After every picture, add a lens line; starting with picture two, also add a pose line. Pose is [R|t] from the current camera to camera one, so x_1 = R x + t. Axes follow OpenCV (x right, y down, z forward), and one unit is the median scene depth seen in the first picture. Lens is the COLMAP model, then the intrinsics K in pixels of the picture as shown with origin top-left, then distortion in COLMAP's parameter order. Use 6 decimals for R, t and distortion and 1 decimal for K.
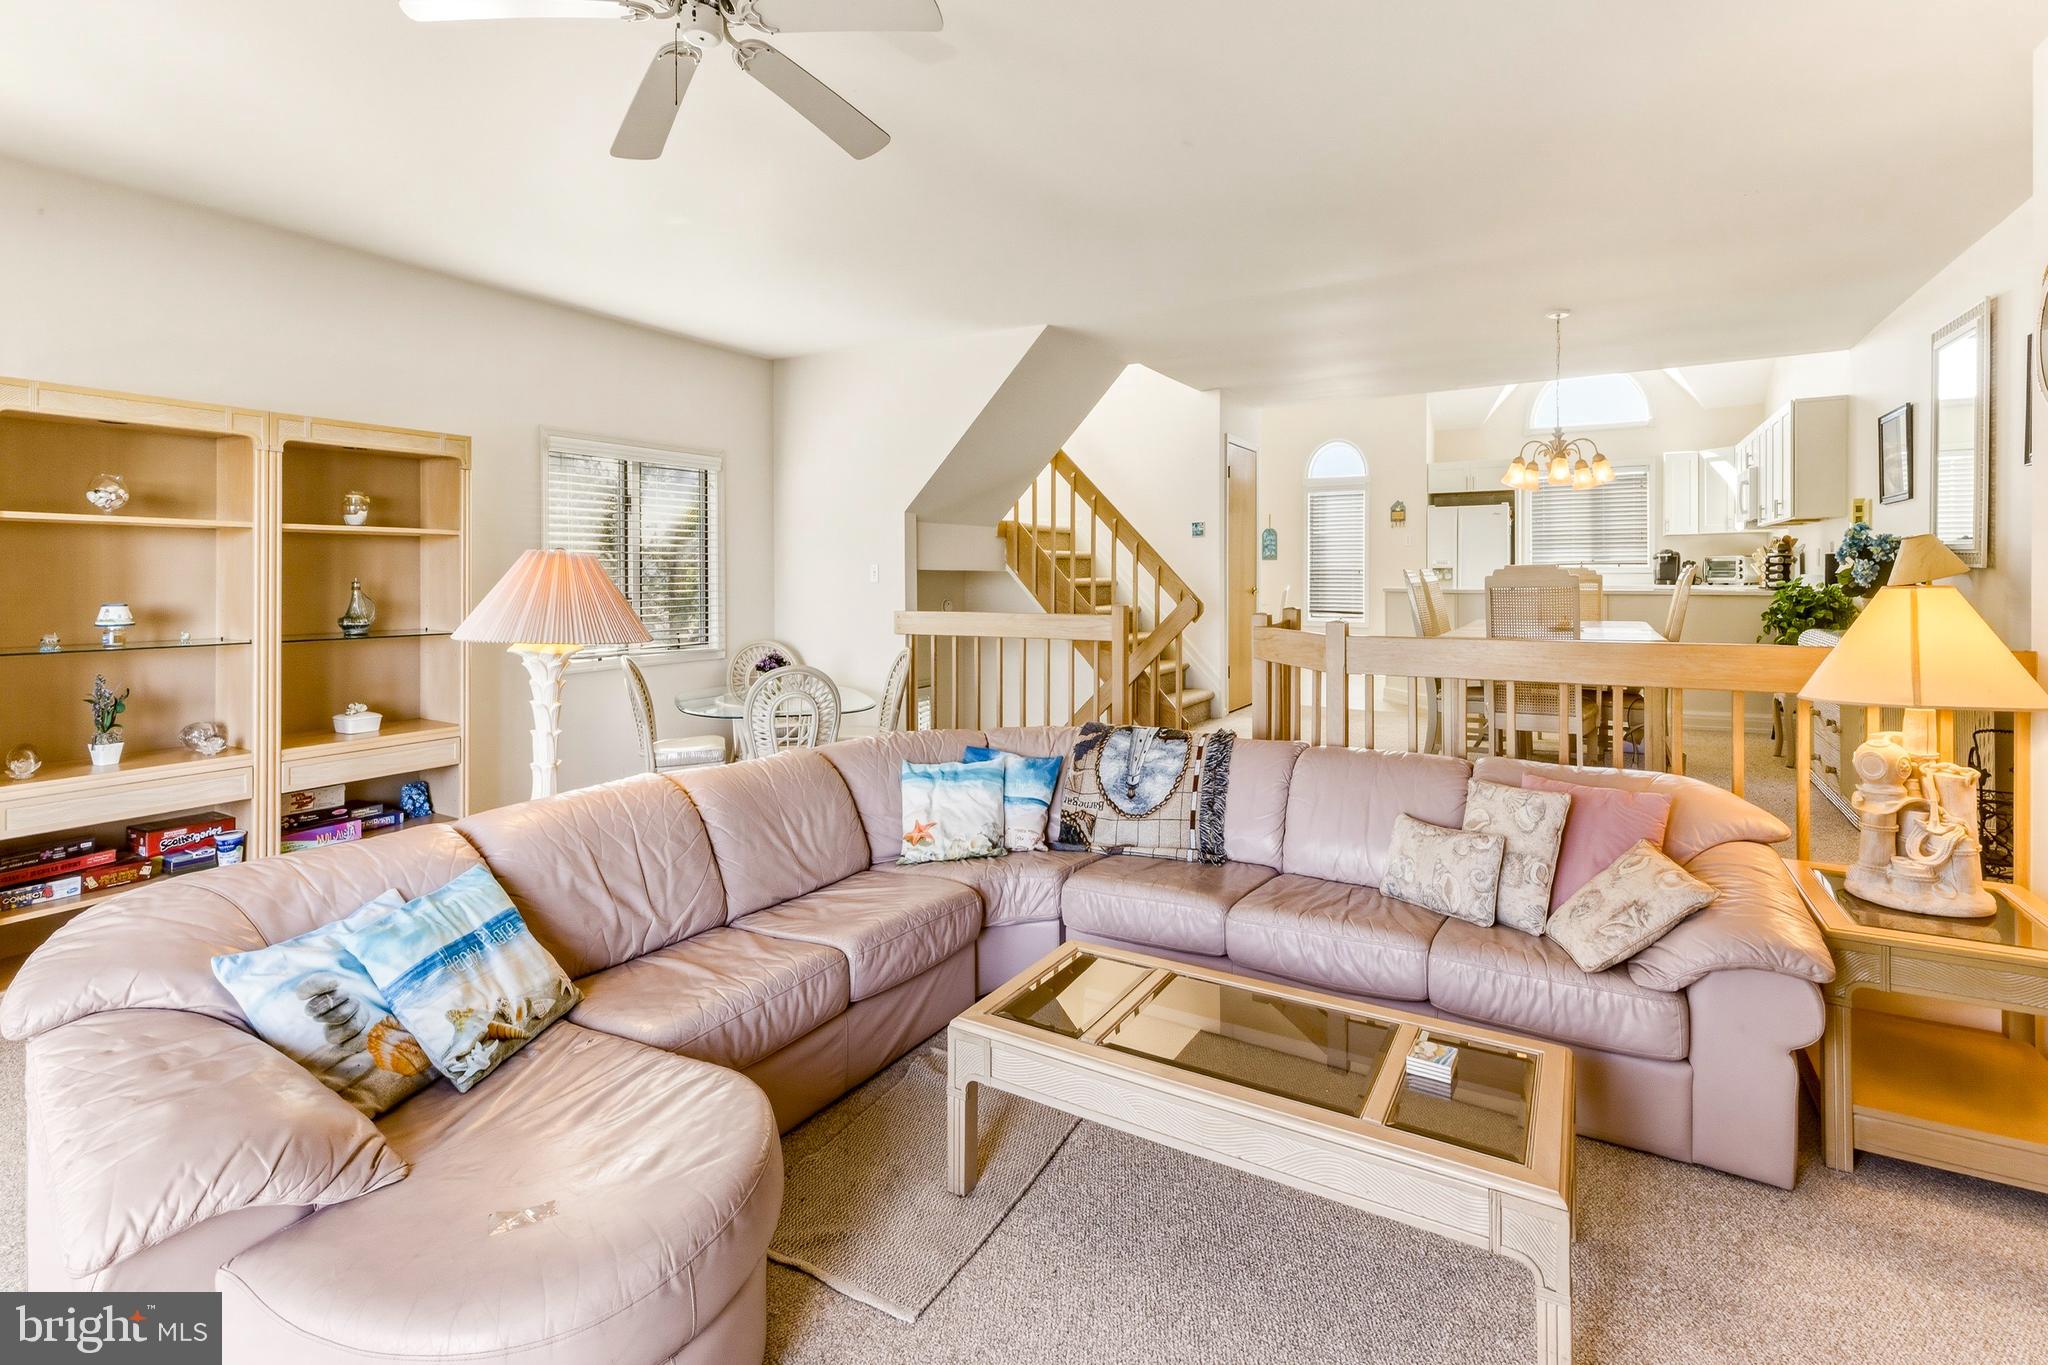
lens RADIAL K [[919.7, 0, 1133.5], [0, 919.7, 576.1], [0, 0, 1]] dist [-0.001662, -0.000145]
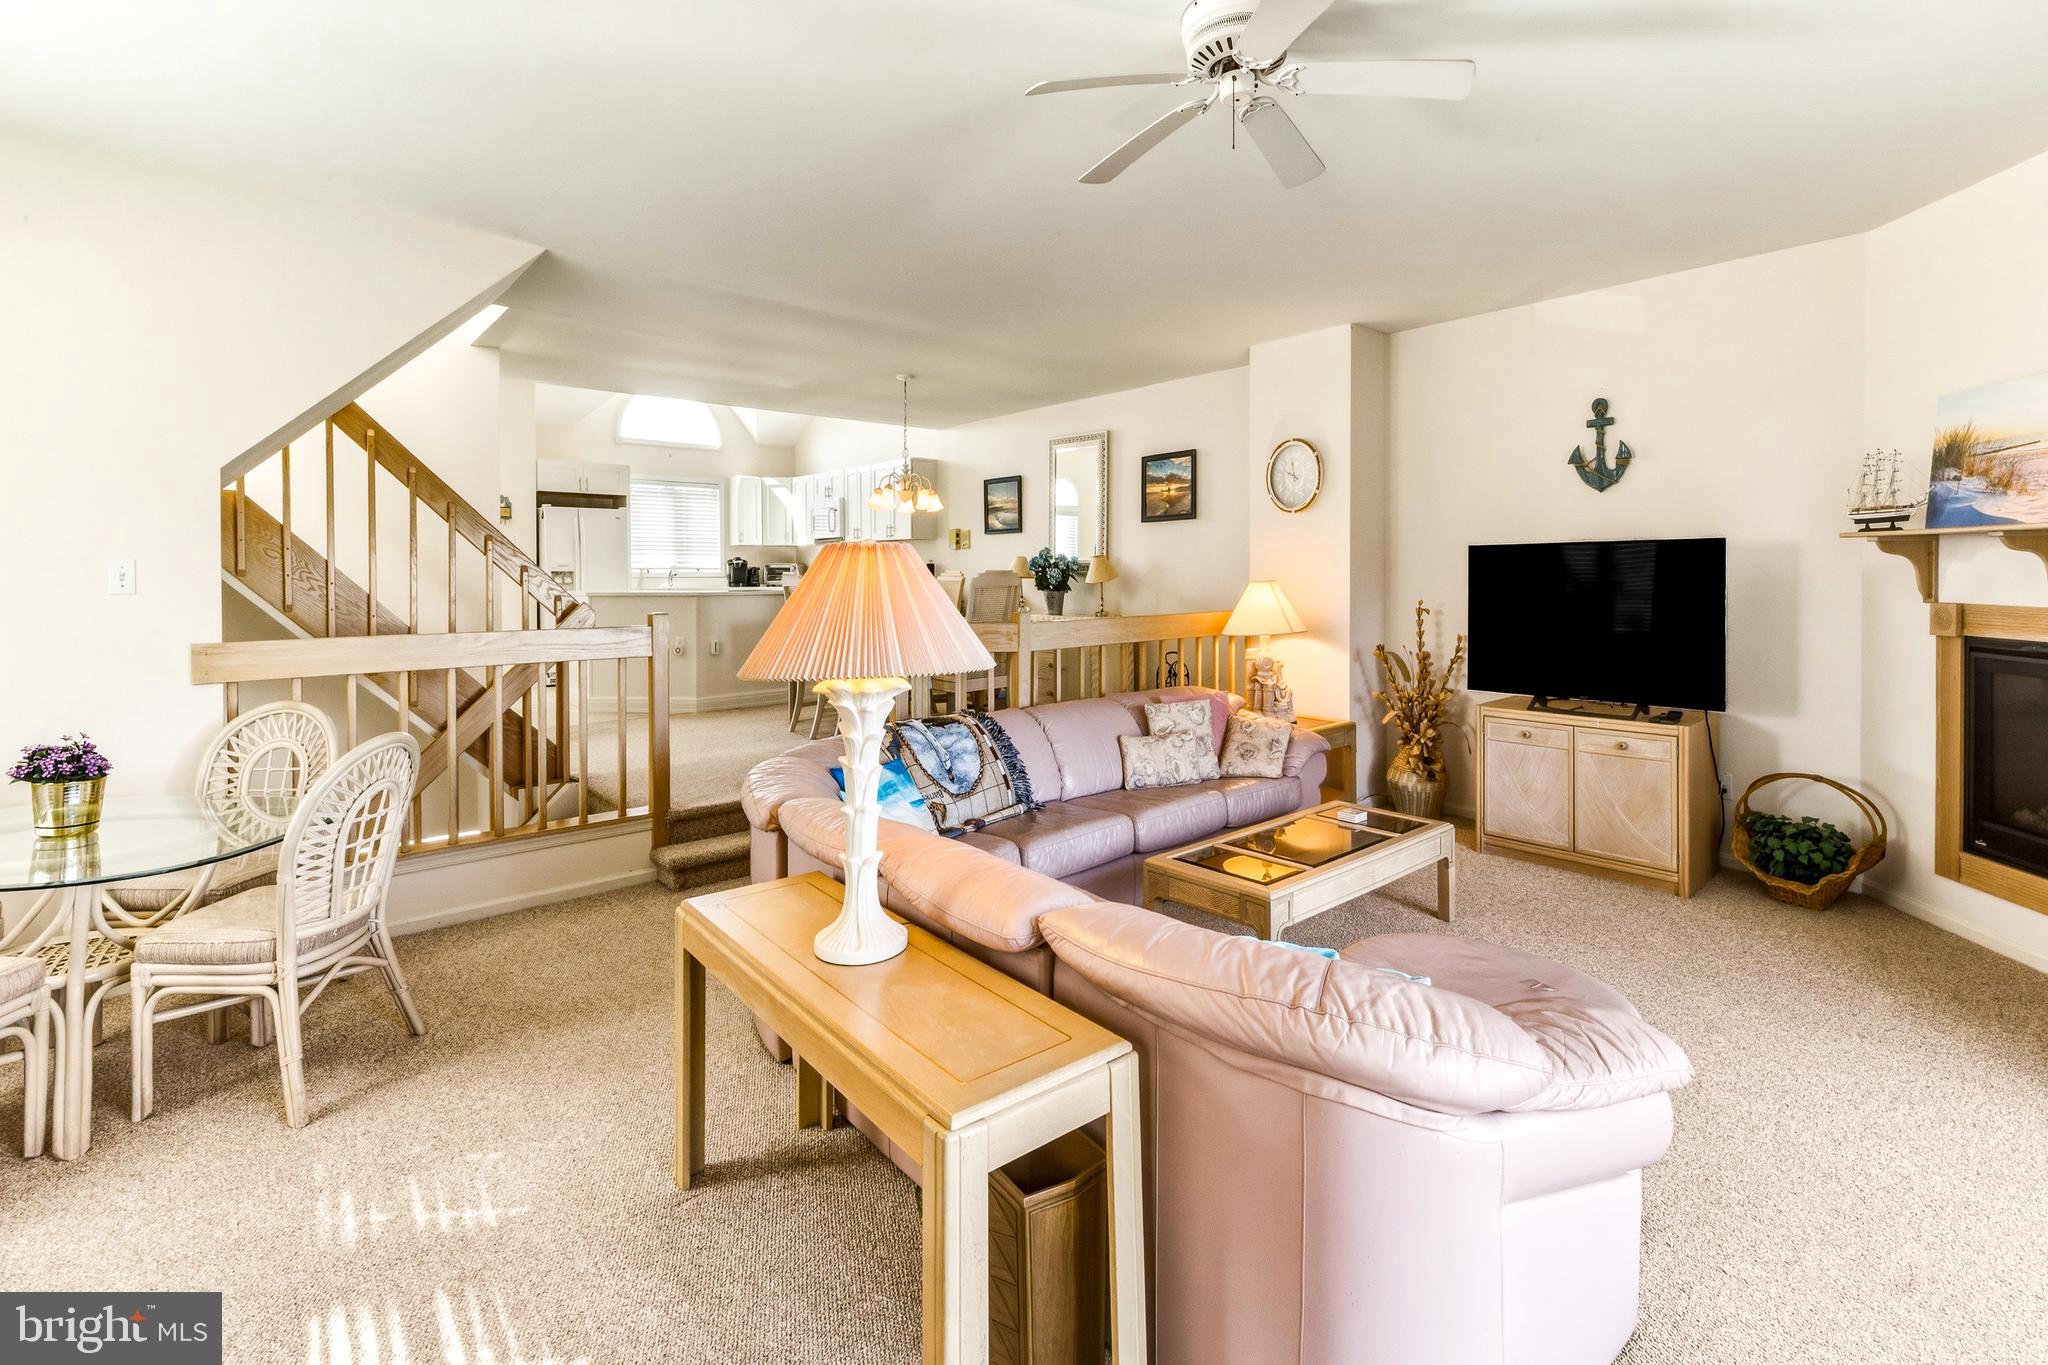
lens RADIAL K [[898.3, 0, 1059.4], [0, 898.3, 582.8], [0, 0, 1]] dist [0.002011, 0.000132]
pose [[0.363349, -0.008156, 0.931618, -0.374584], [0.002850, 0.999967, 0.007642, -0.002714], [-0.931649, -0.000121, 0.363360, 0.185268]]
